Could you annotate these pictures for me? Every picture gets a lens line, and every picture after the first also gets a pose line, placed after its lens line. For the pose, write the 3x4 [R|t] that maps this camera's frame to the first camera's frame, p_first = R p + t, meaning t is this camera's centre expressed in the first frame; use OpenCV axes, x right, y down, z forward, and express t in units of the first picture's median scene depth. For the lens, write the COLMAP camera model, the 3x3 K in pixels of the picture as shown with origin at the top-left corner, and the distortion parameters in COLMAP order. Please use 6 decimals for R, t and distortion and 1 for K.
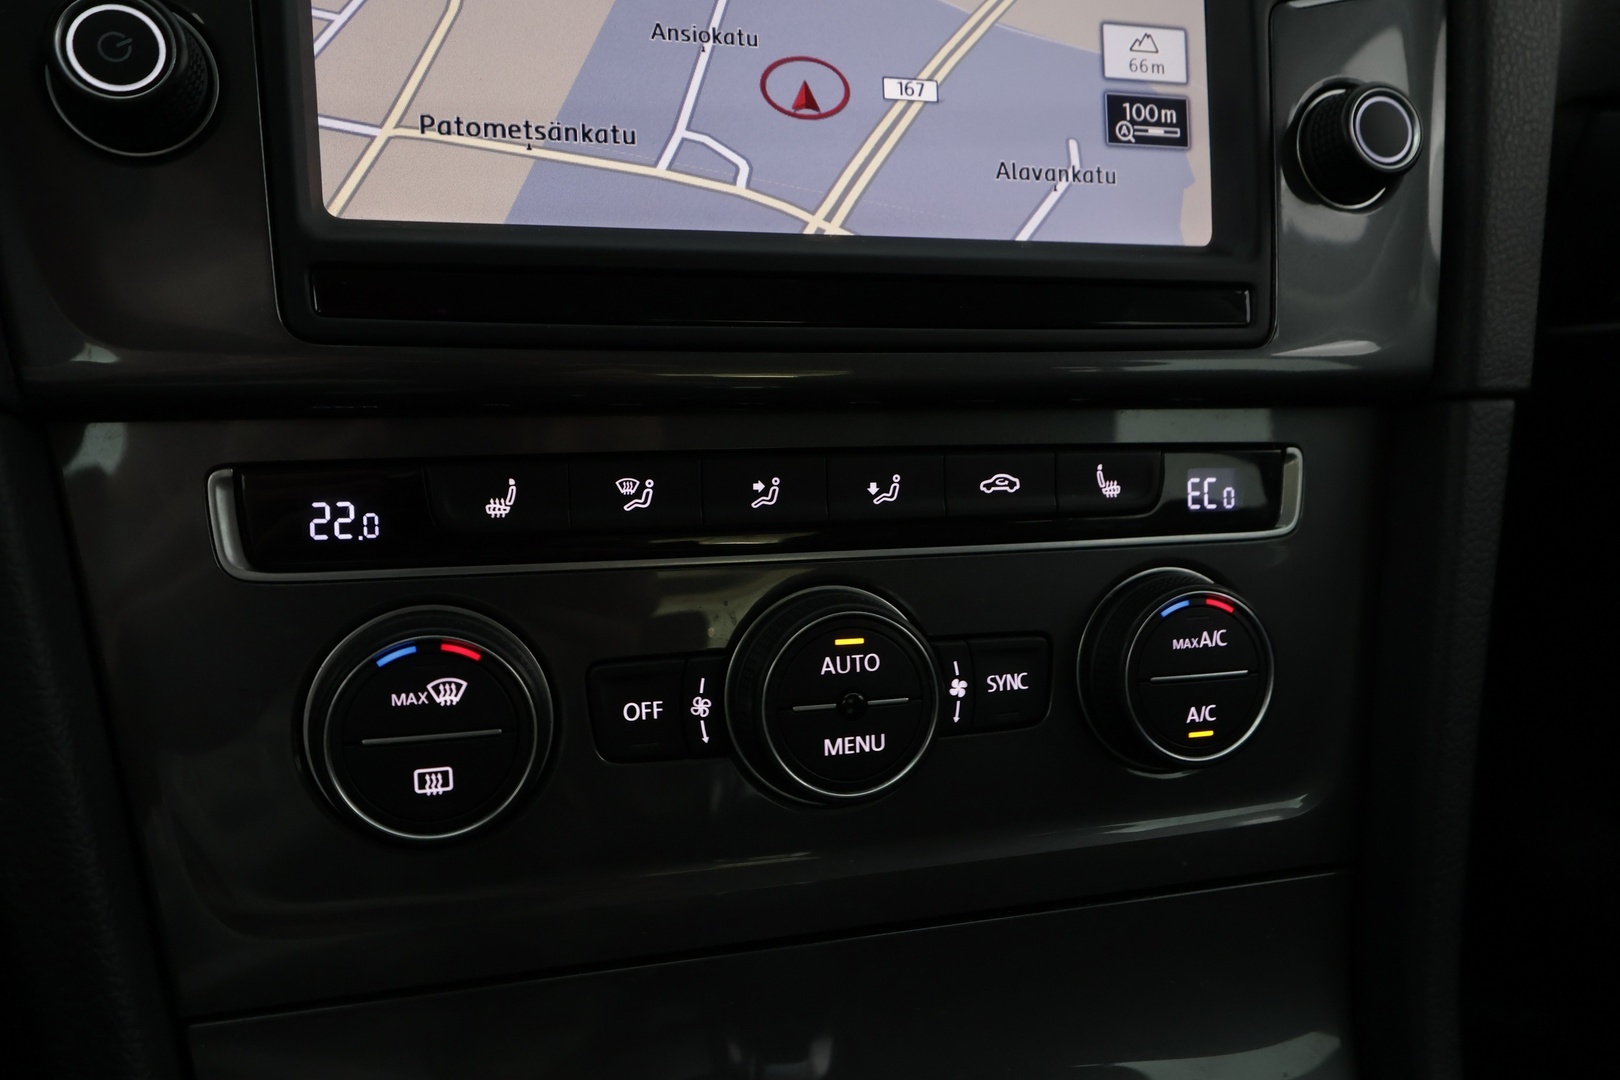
lens RADIAL K [[1276.9, 0, 807.4], [0, 1276.9, 541.2], [0, 0, 1]] dist [-0.000364, 0.006076]
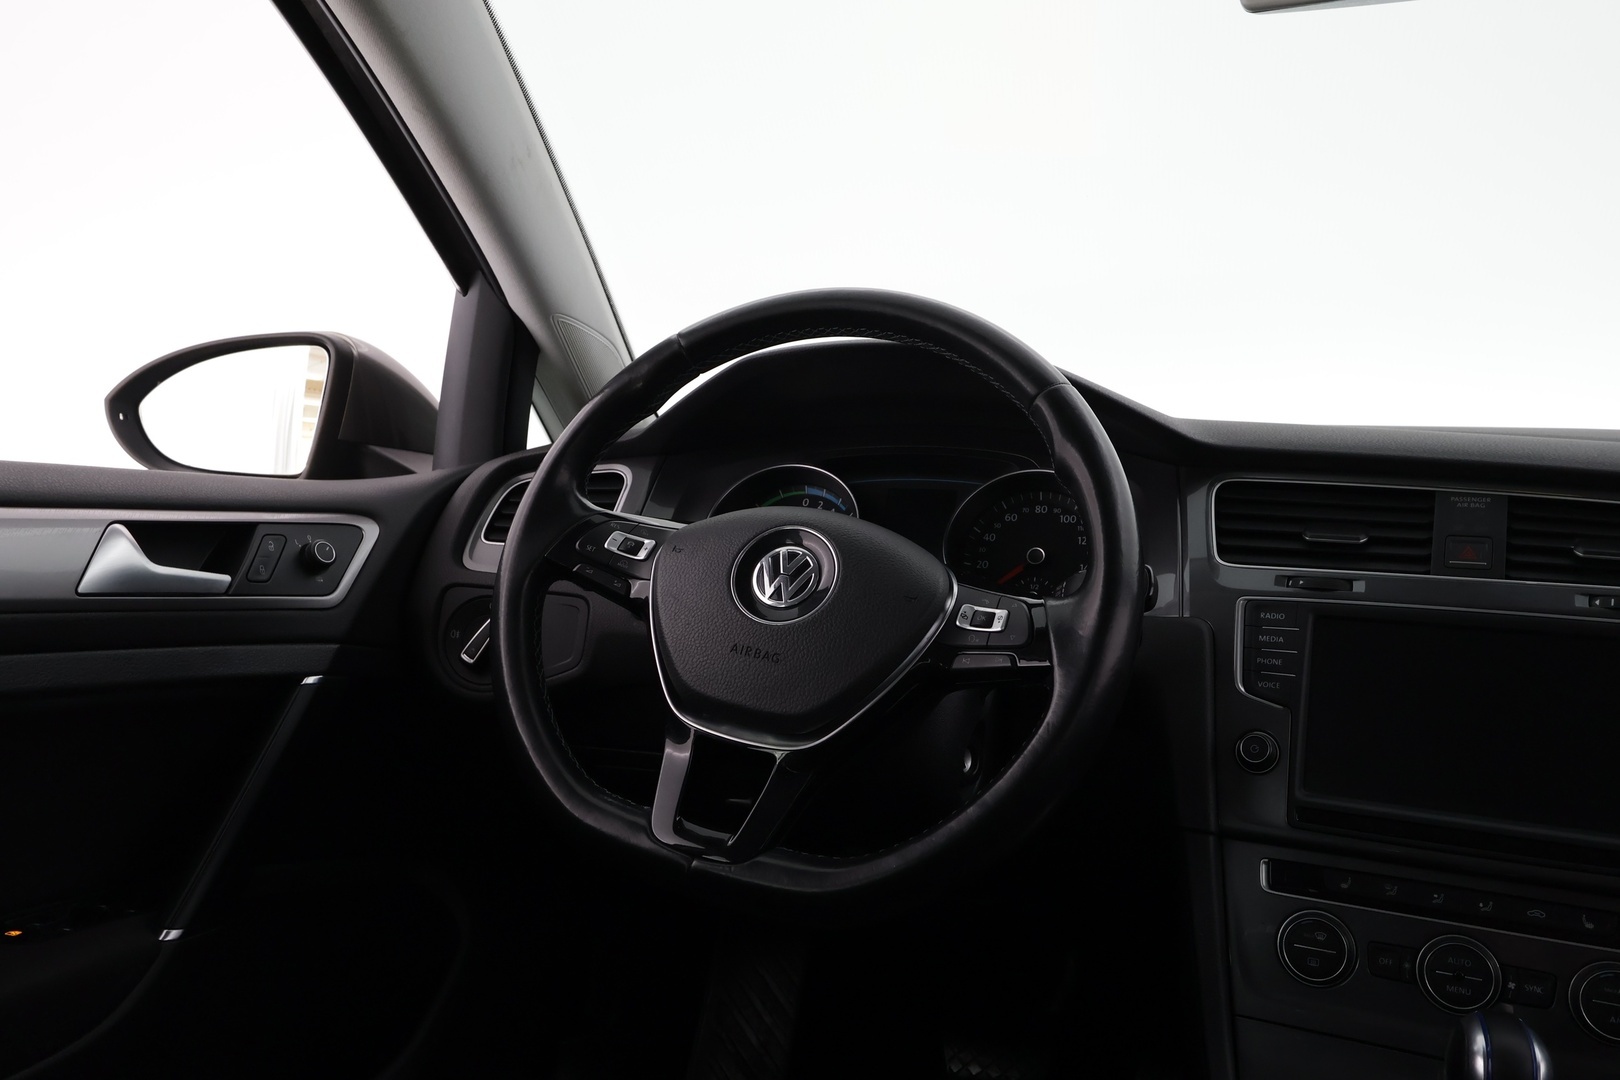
lens RADIAL K [[1276.9, 0, 819.1], [0, 1276.9, 540.4], [0, 0, 1]] dist [-0.000364, 0.006076]
pose [[0.731745, 0.008814, -0.681522, 0.898019], [-0.204221, 0.956811, -0.206895, 0.071843], [0.650264, 0.290576, 0.701942, -2.194406]]
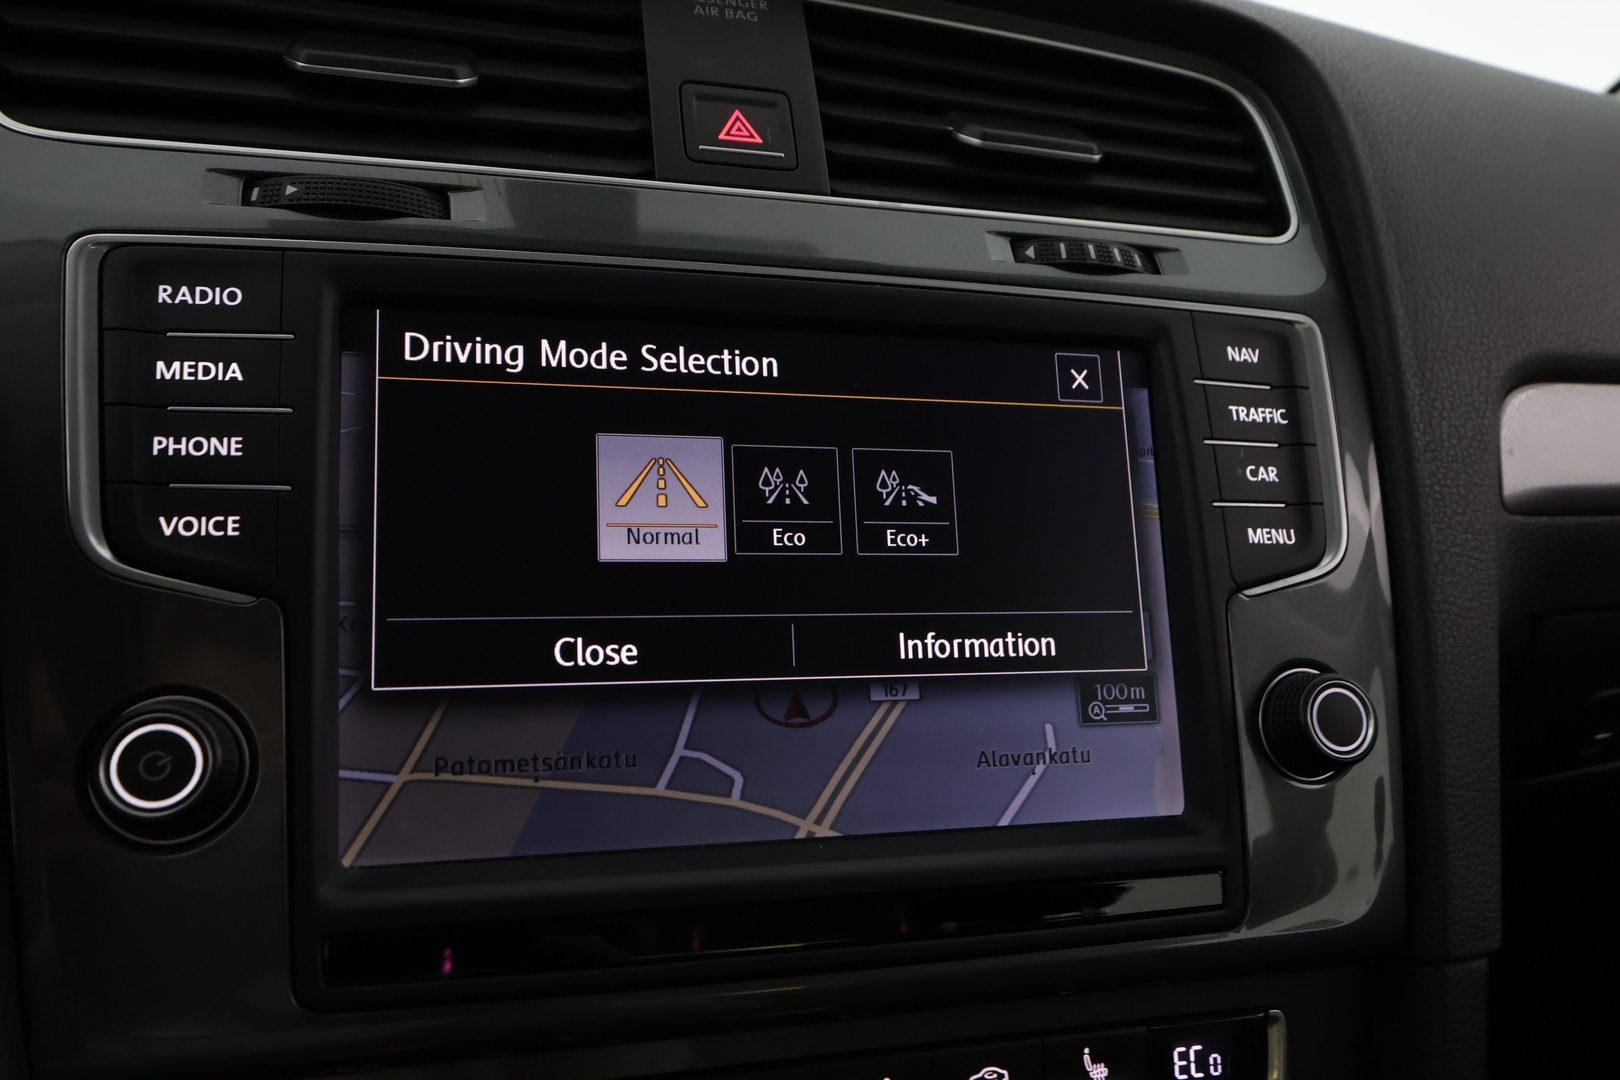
lens RADIAL K [[1276.9, 0, 811.1], [0, 1276.9, 534.9], [0, 0, 1]] dist [-0.000364, 0.006076]
pose [[0.999985, -0.002663, 0.004866, 0.005745], [0.003467, 0.984844, -0.173408, -0.296831], [-0.004331, 0.173423, 0.984838, -0.075788]]
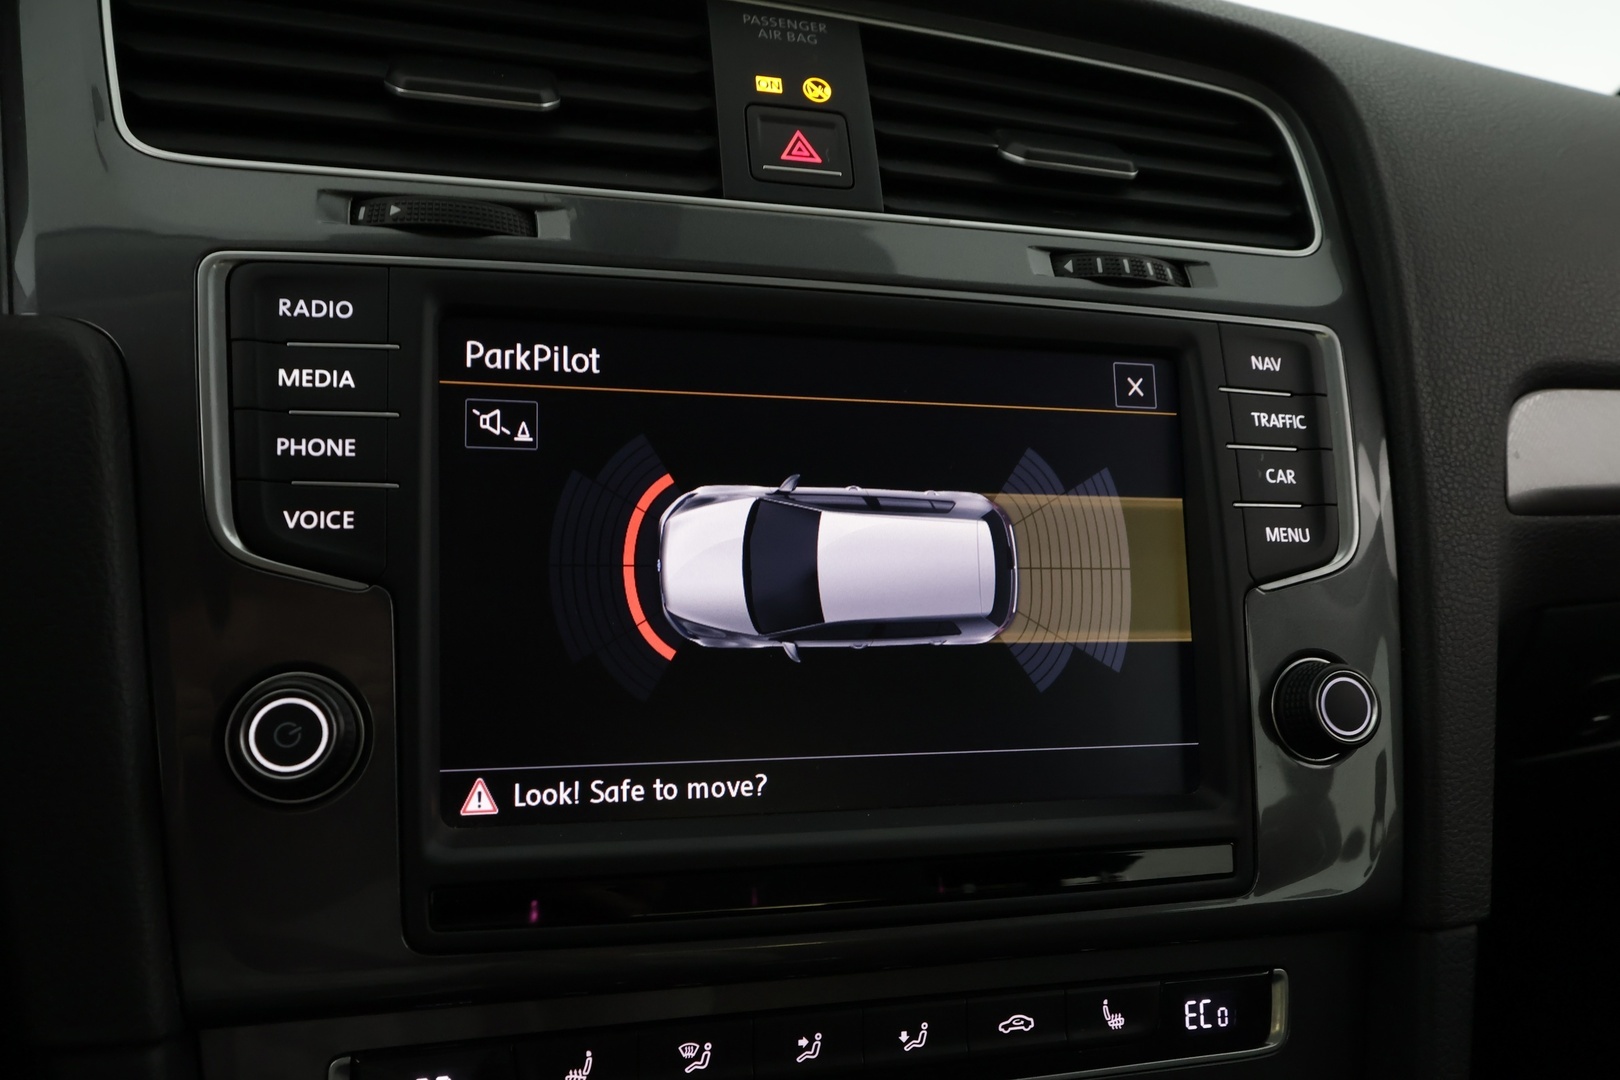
lens RADIAL K [[1276.9, 0, 811.9], [0, 1276.9, 533.3], [0, 0, 1]] dist [-0.000364, 0.006076]
pose [[0.999868, 0.012603, -0.010216, -0.023335], [-0.013917, 0.989934, -0.140841, -0.314099], [0.008338, 0.140965, 0.989979, -0.176516]]
